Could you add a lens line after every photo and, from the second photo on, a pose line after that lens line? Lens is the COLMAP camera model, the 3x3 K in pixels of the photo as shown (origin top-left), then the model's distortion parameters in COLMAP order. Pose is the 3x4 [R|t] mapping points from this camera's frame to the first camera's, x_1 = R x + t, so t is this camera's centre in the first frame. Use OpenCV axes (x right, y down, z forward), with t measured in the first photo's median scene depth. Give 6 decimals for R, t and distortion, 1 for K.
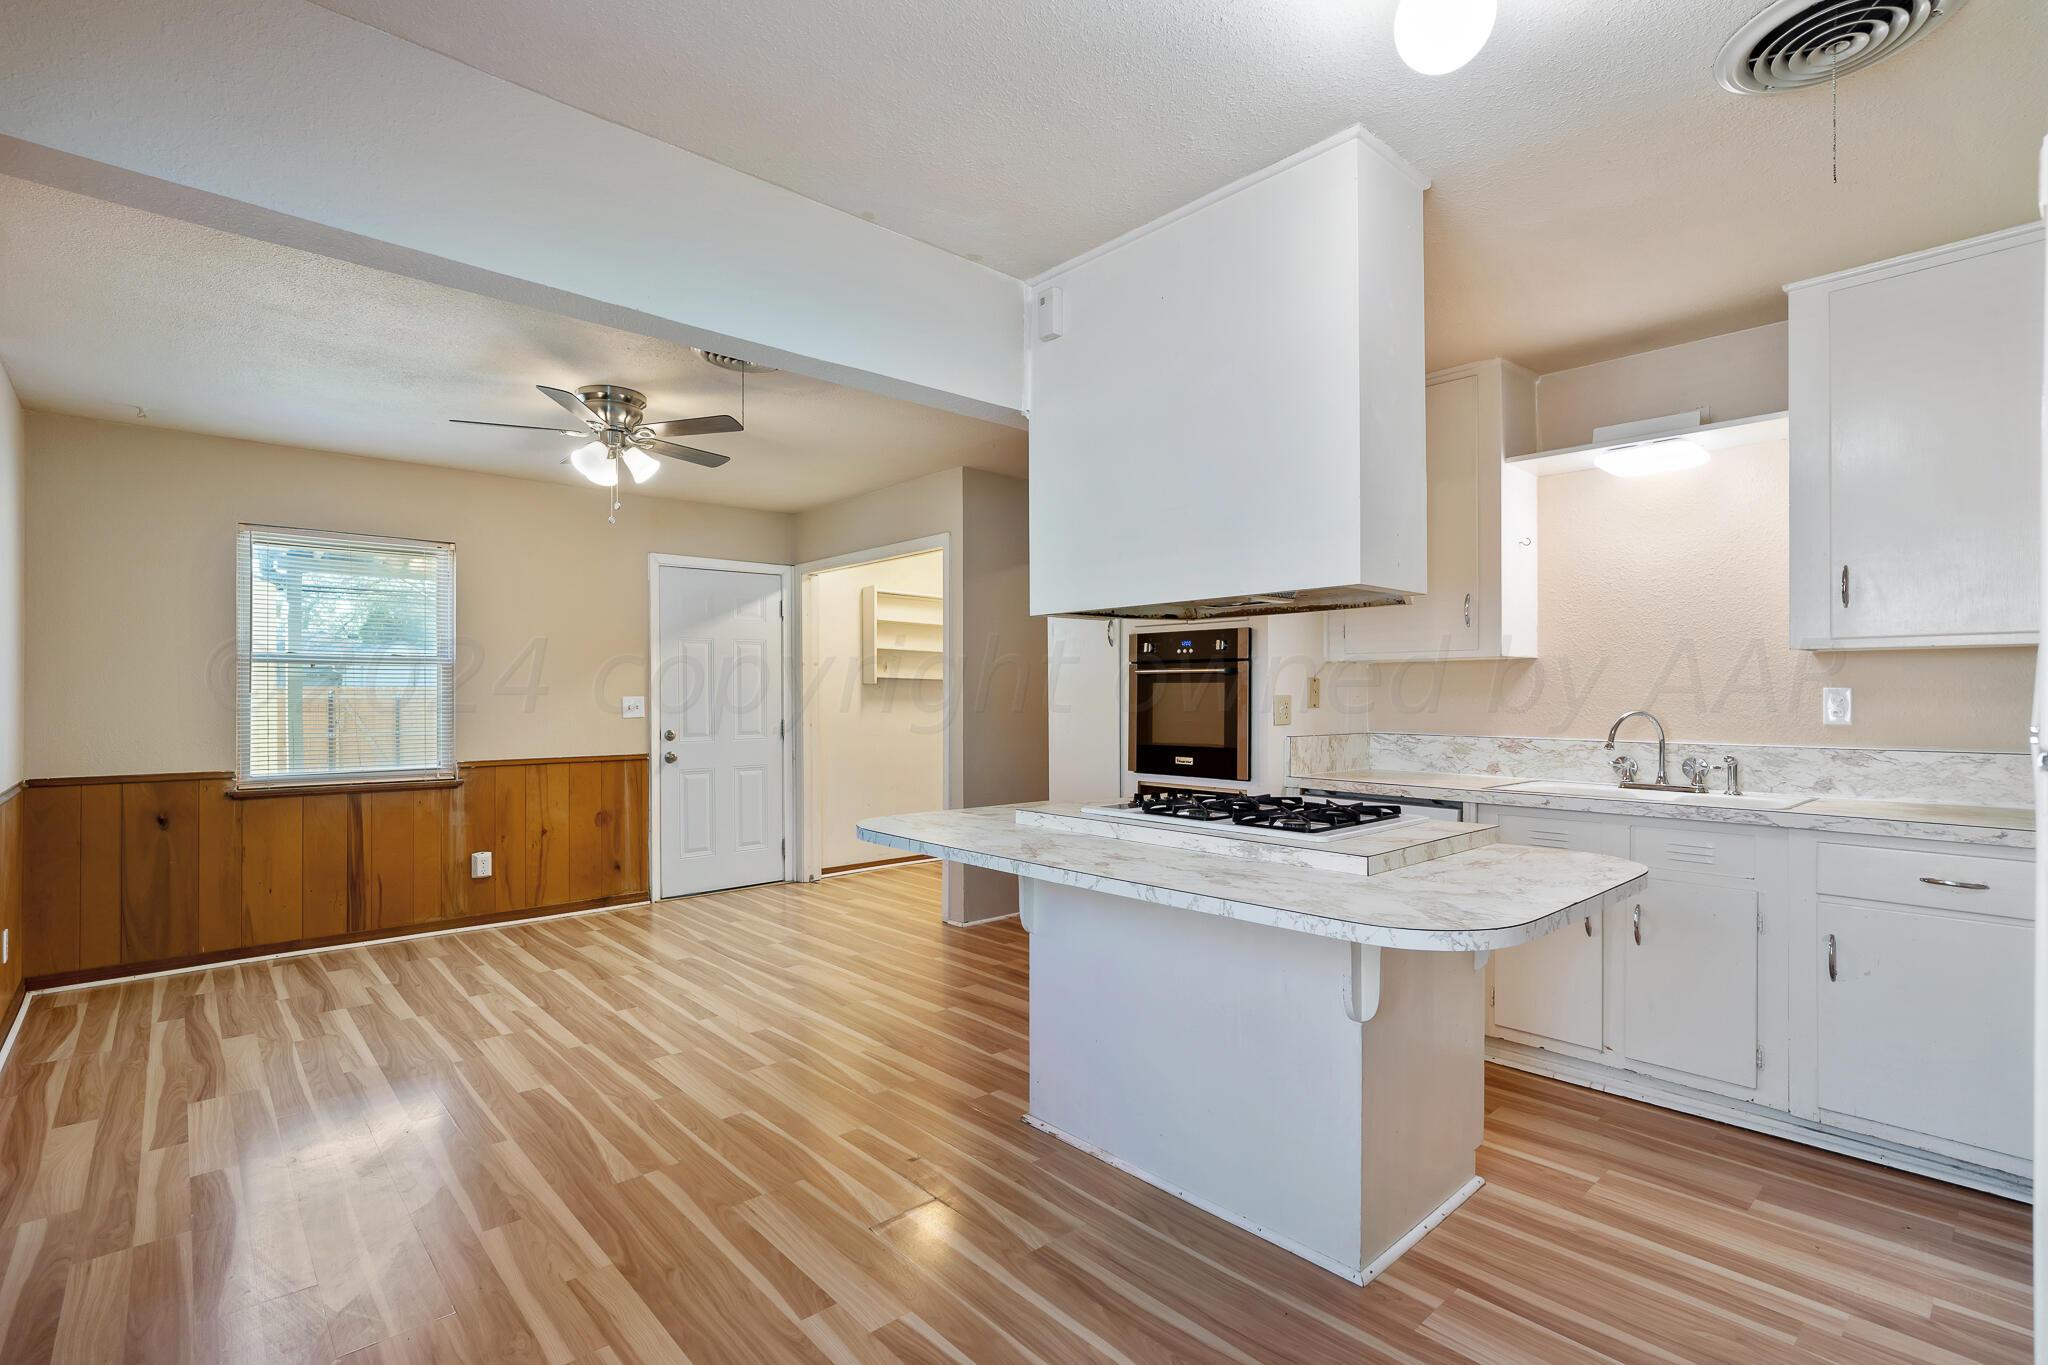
lens RADIAL K [[968.4, 0, 1021.9], [0, 968.4, 693.8], [0, 0, 1]] dist [-0.002468, 0.000647]
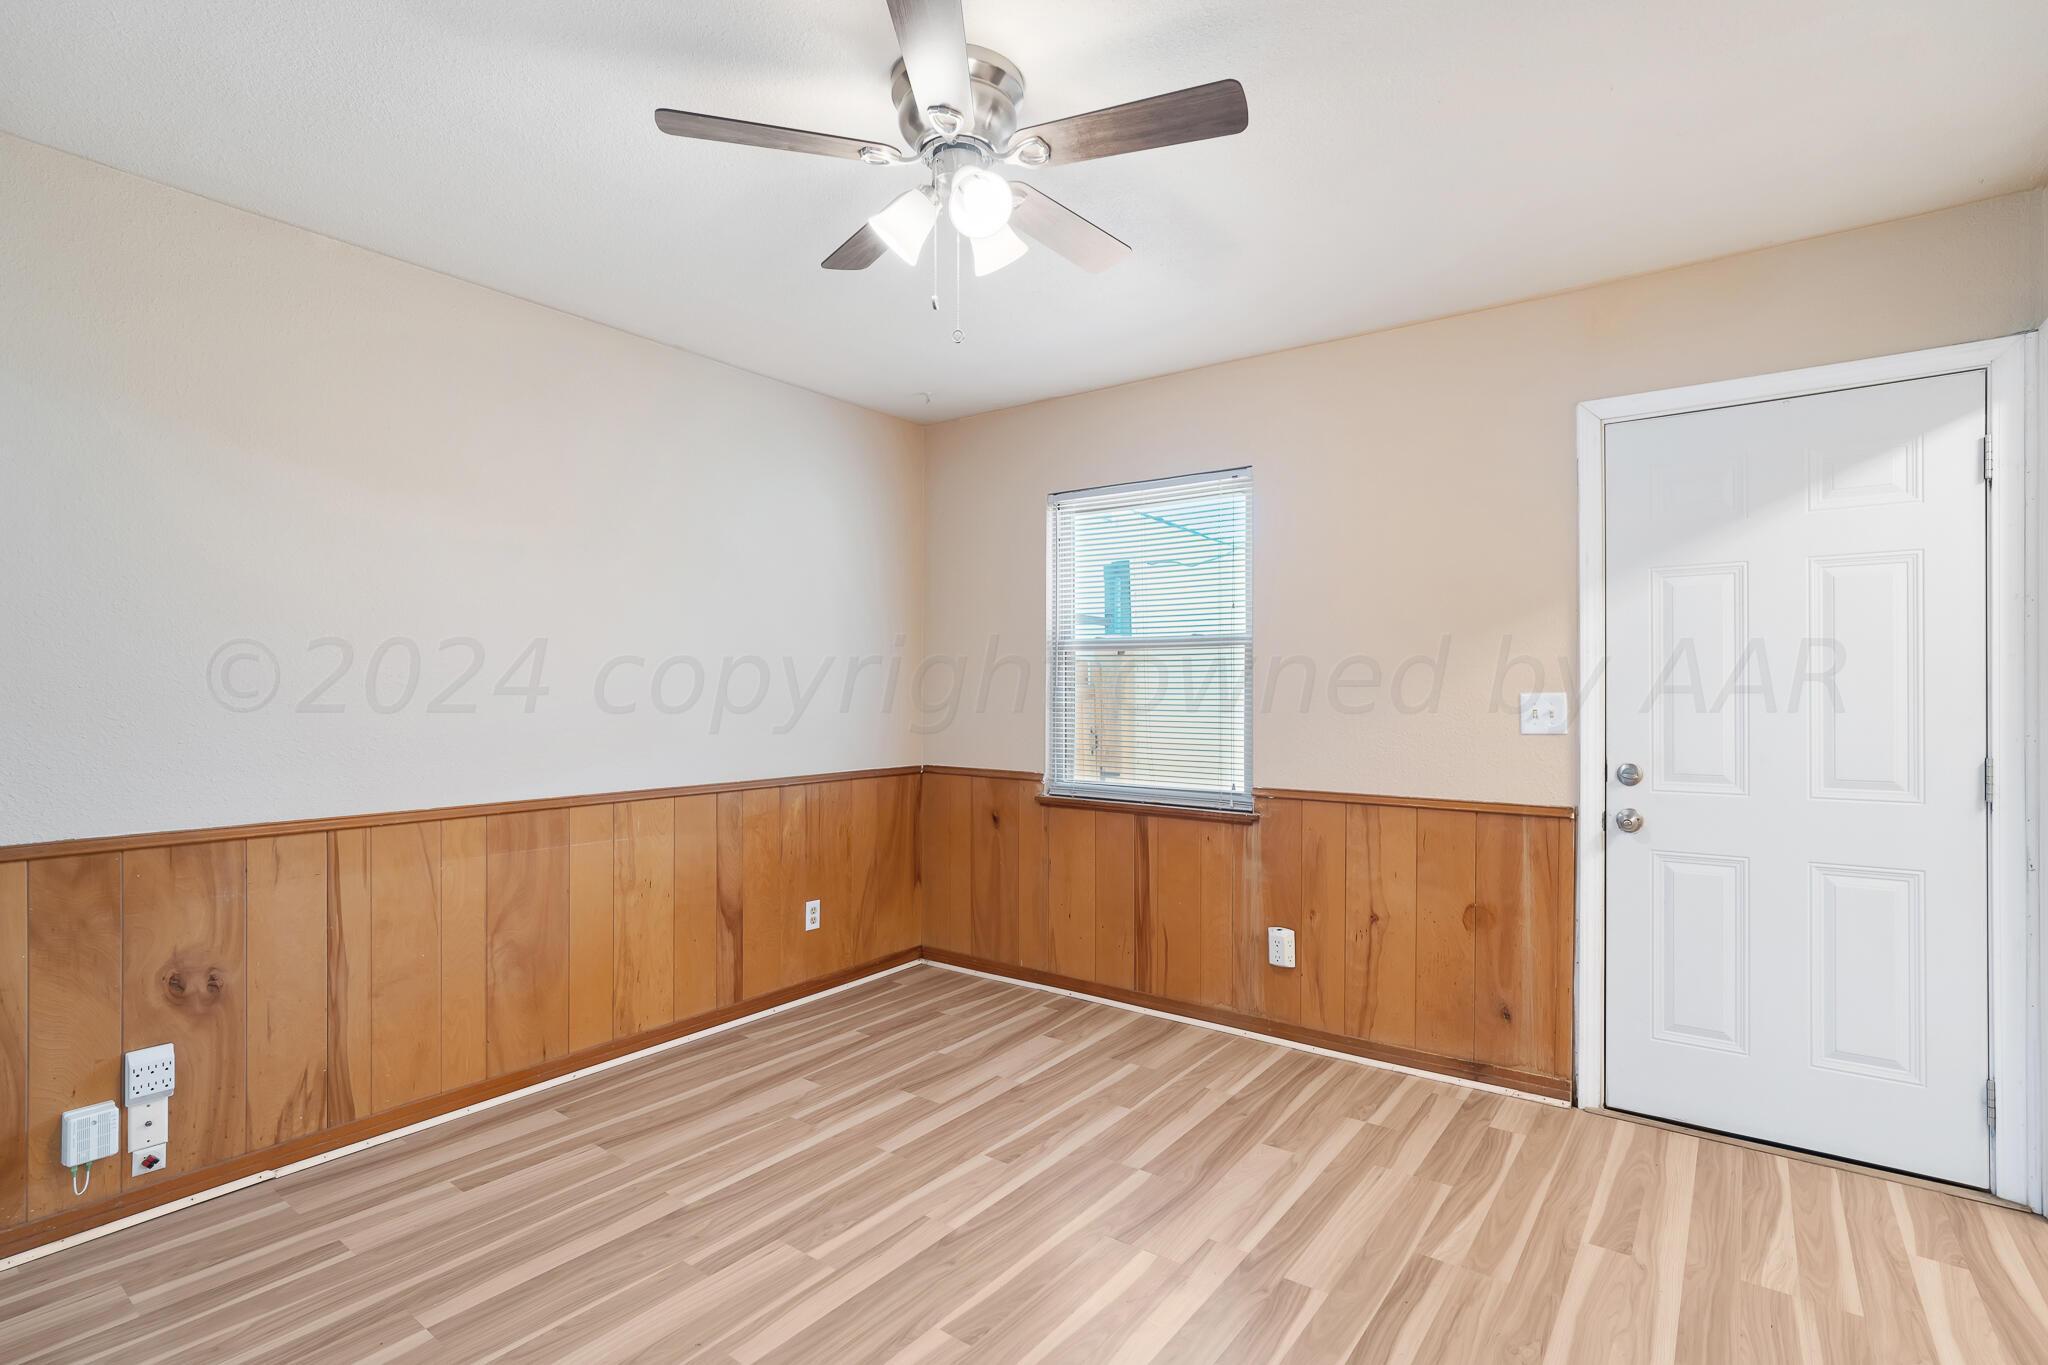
lens RADIAL K [[968.4, 0, 1021.9], [0, 968.4, 693.8], [0, 0, 1]] dist [-0.002468, 0.000647]
pose [[0.198637, 0.003874, -0.980065, 0.052348], [-0.003335, 0.999989, 0.003277, 0.003019], [0.980067, 0.002618, 0.198648, 0.707832]]
